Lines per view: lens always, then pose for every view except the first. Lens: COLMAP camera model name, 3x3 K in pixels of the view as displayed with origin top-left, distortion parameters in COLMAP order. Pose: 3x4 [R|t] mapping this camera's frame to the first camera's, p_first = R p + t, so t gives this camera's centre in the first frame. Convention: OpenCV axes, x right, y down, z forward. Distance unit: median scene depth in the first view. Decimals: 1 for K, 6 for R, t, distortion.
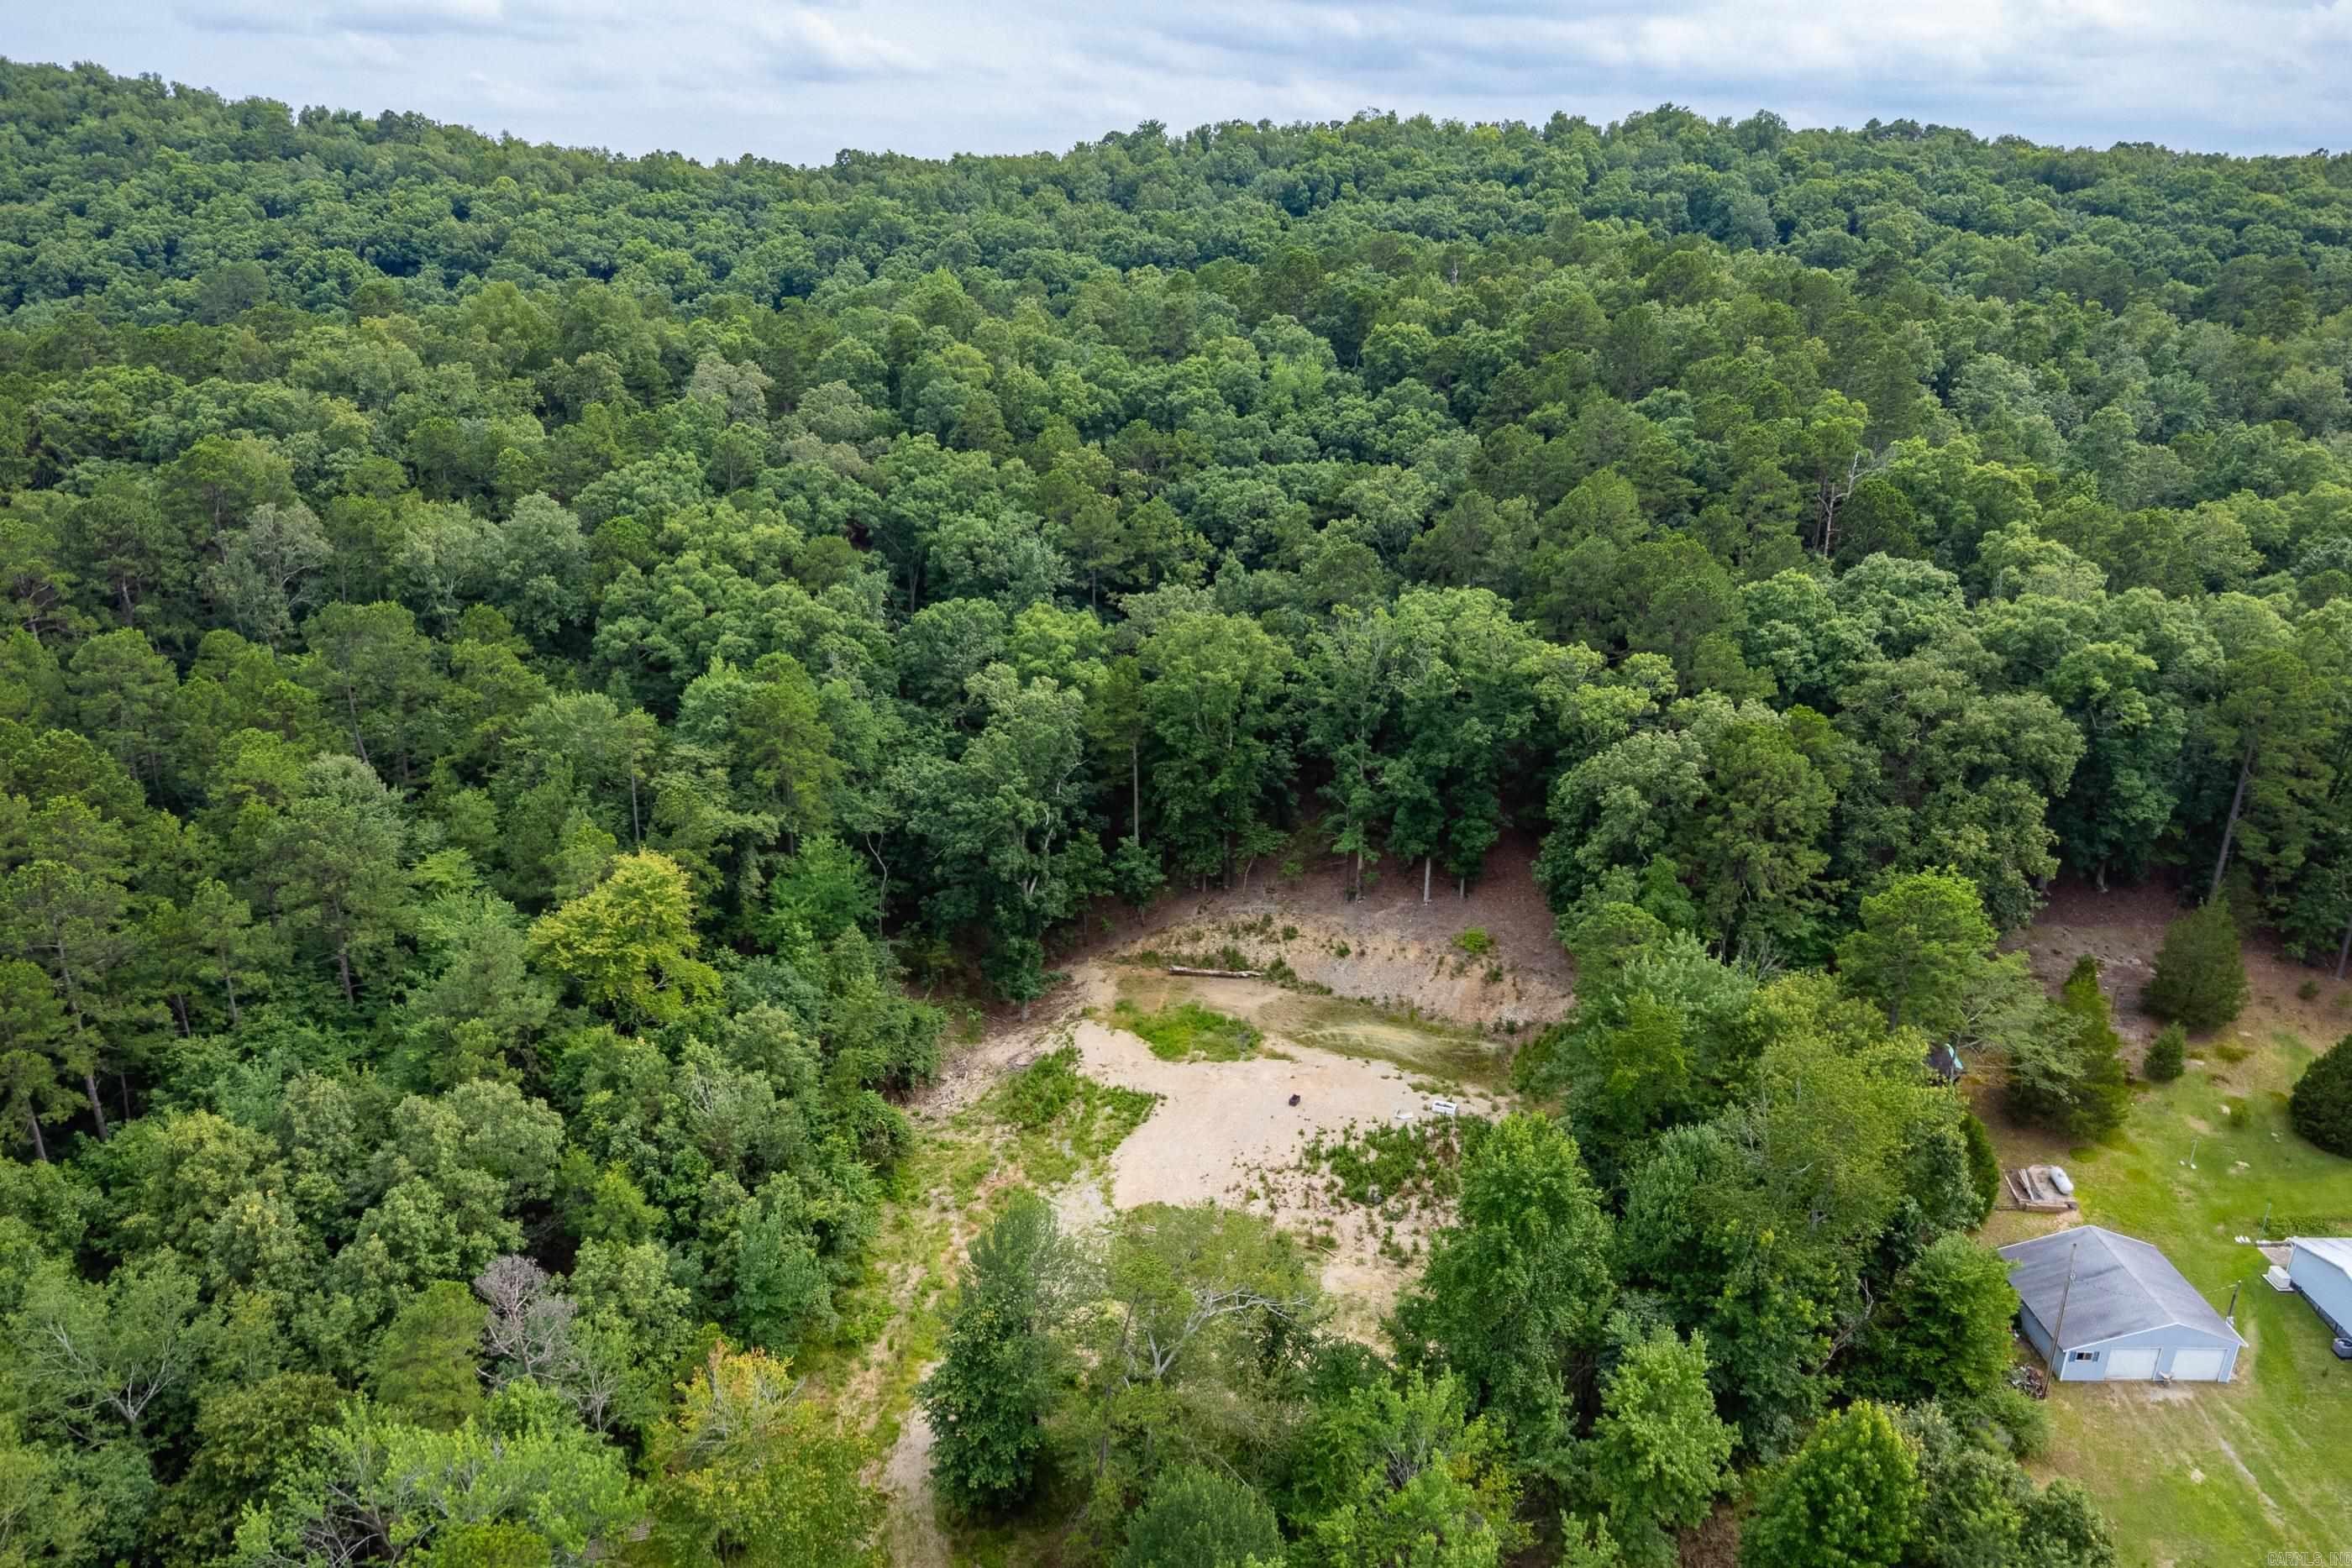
lens RADIAL K [[1726.2, 0, 1167.1], [0, 1726.2, 859.9], [0, 0, 1]] dist [0.010011, -0.006999]
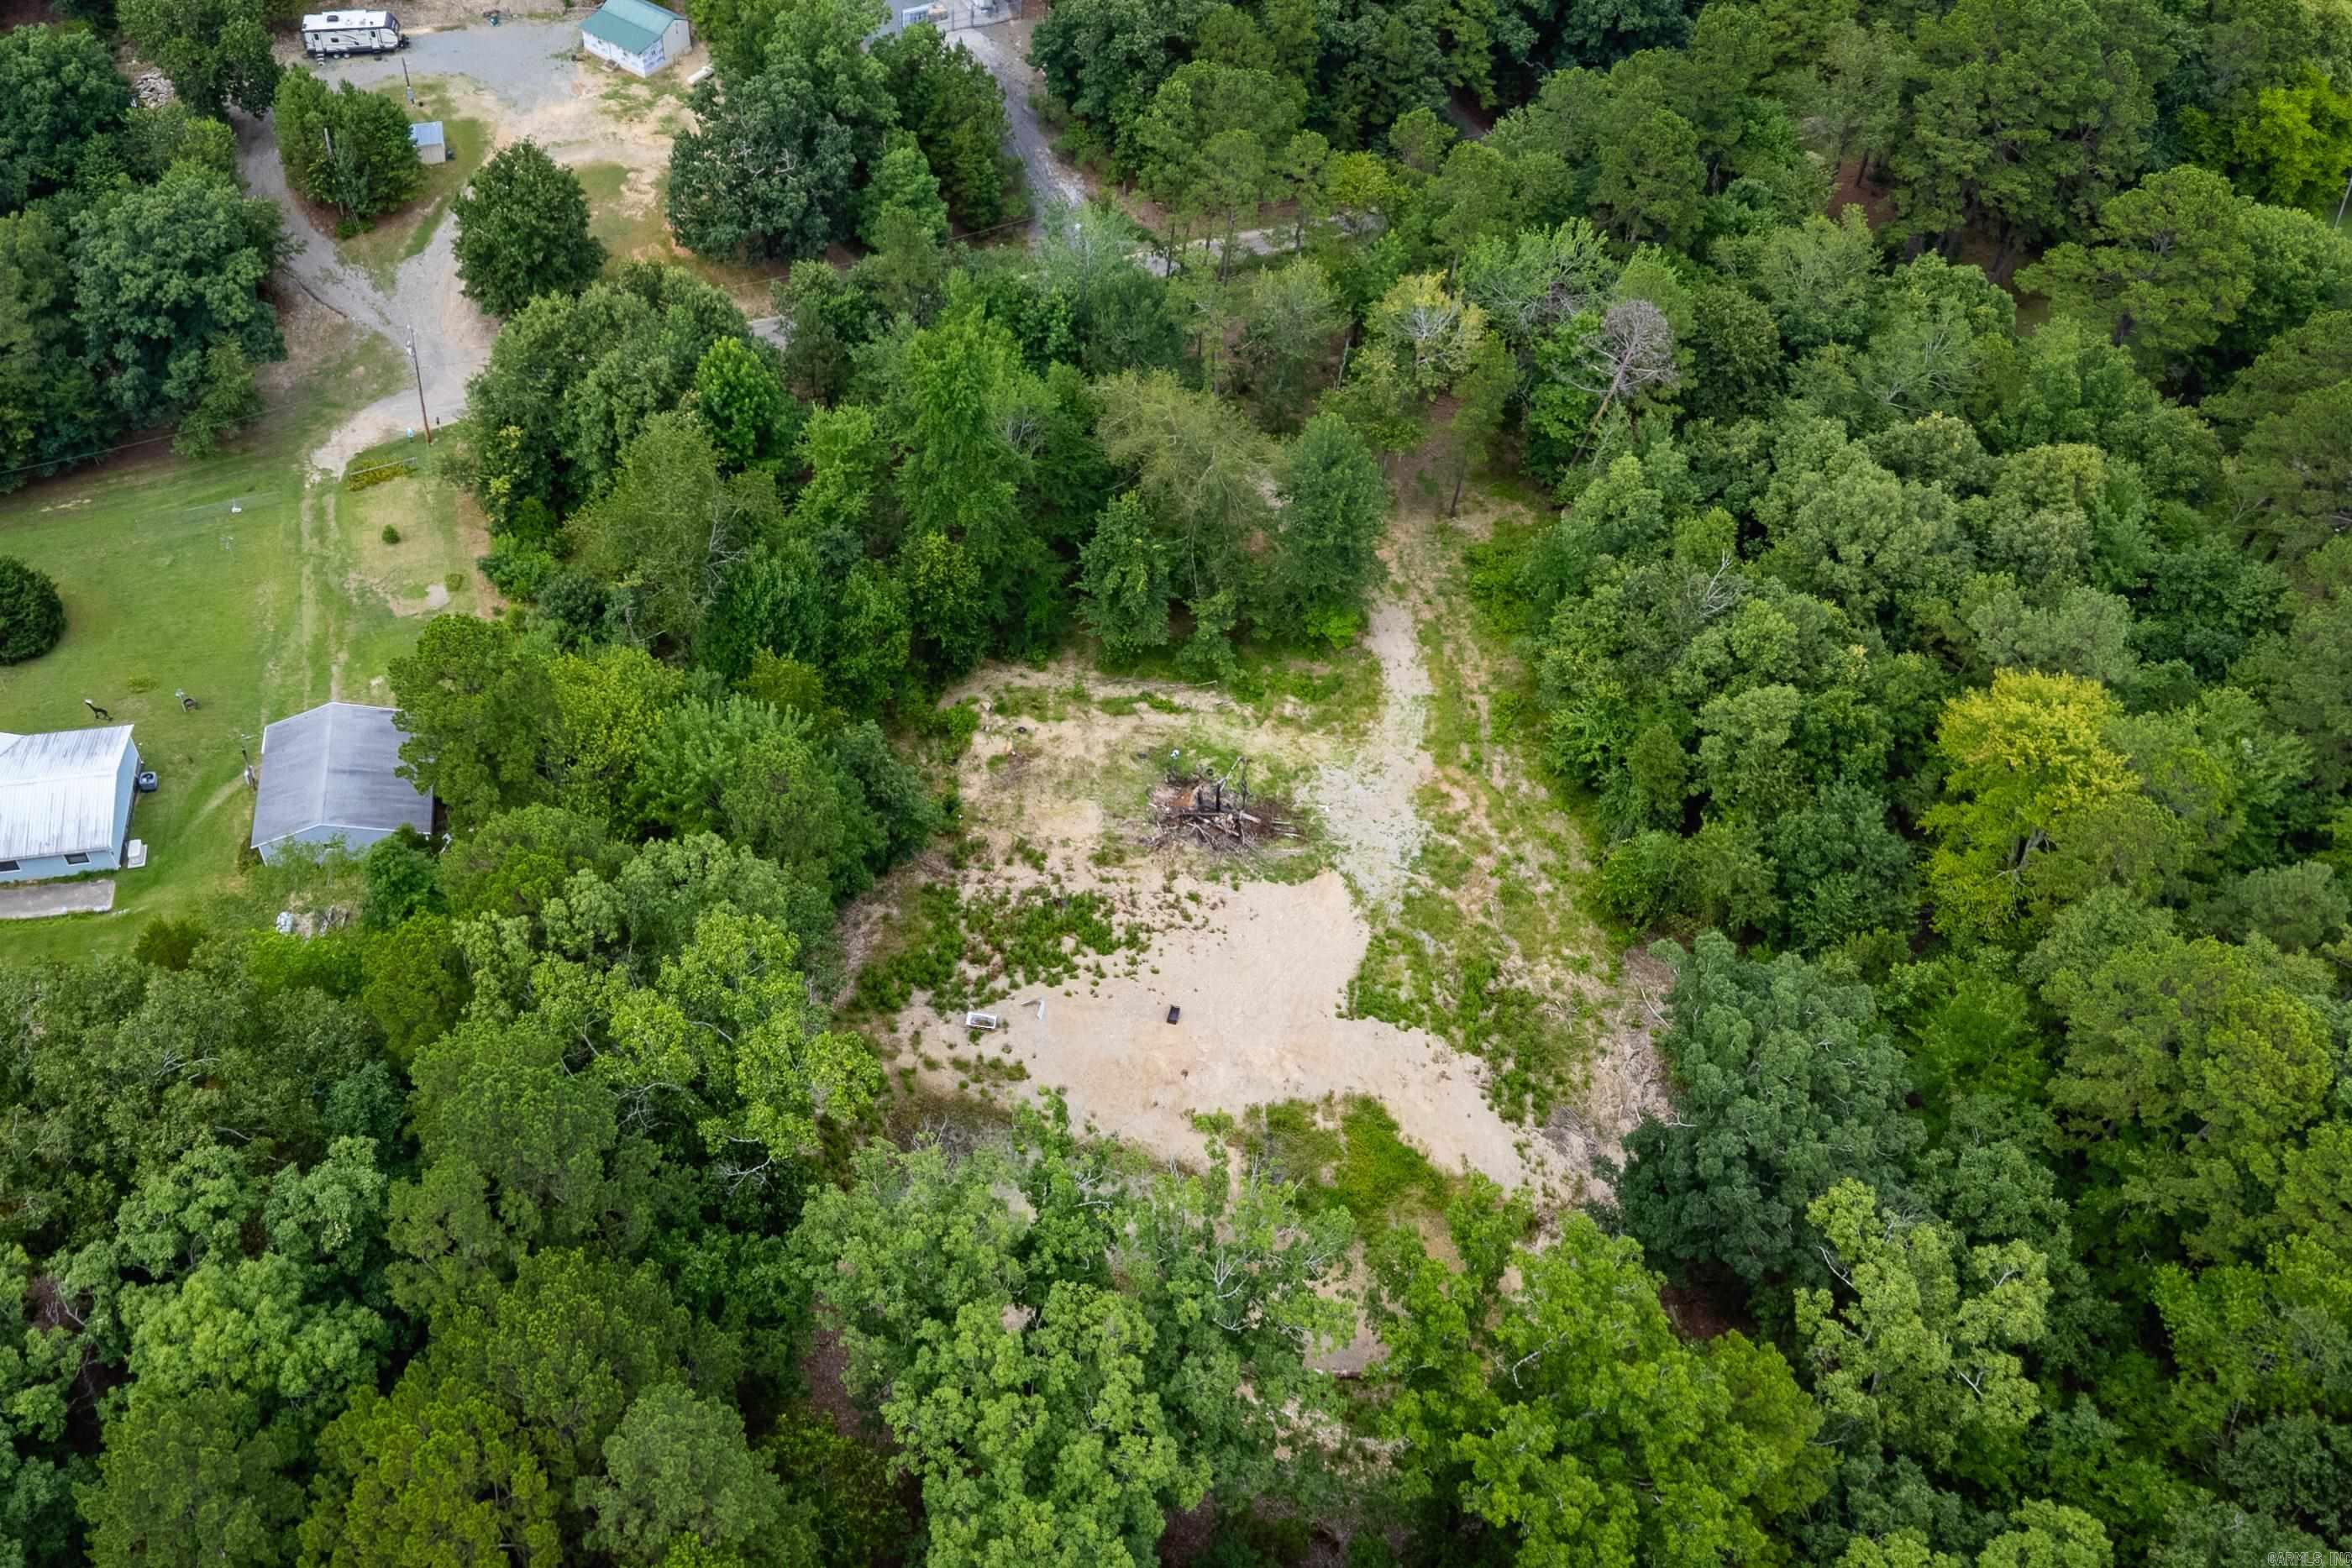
lens RADIAL K [[1932.5, 0, 970.6], [0, 1932.5, 665.1], [0, 0, 1]] dist [0.005227, -0.002080]
pose [[-0.990067, 0.088074, -0.109588, 0.233049], [-0.069290, 0.372557, 0.925419, -0.679424], [0.122334, 0.923820, -0.362754, 1.103232]]
